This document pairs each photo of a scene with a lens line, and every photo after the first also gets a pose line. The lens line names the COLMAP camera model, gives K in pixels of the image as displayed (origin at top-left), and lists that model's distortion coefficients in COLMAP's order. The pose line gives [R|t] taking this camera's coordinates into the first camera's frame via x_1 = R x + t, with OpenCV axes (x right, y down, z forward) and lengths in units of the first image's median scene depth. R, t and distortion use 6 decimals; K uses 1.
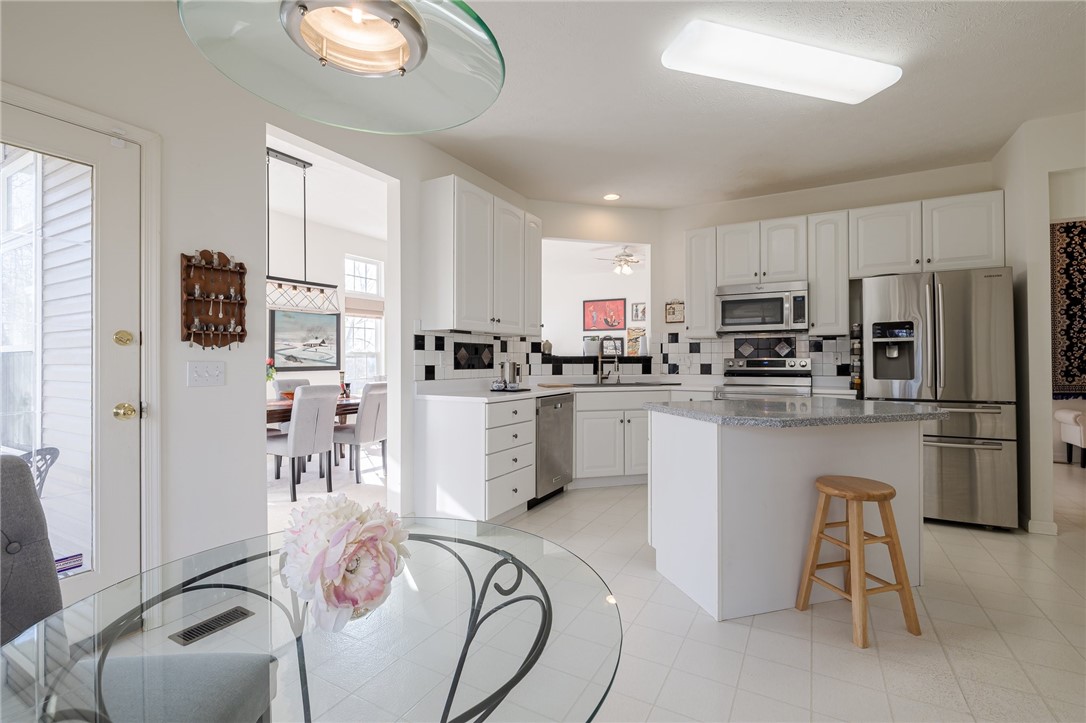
lens RADIAL K [[495.2, 0, 541.0], [0, 495.2, 359.2], [0, 0, 1]] dist [0.000697, 0.000007]
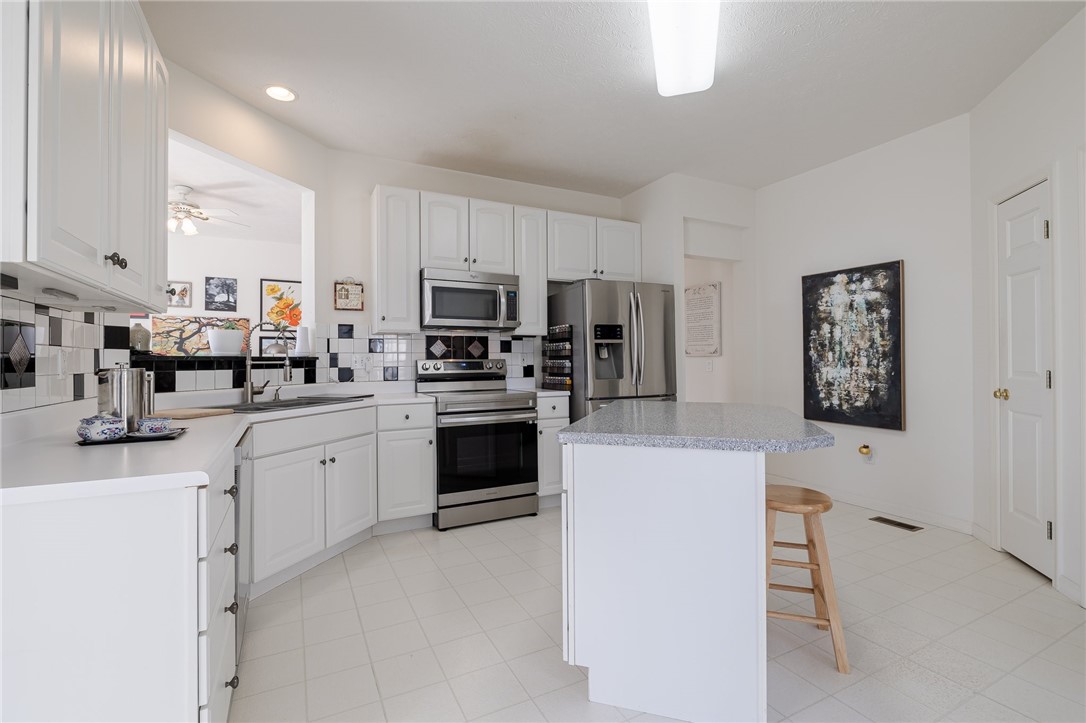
lens RADIAL K [[495.2, 0, 541.2], [0, 495.2, 355.0], [0, 0, 1]] dist [0.000697, 0.000007]
pose [[0.559719, 0.007198, 0.828652, -0.175719], [0.005517, 0.999908, -0.012412, 0.001450], [-0.828664, 0.011519, 0.559627, 0.389945]]
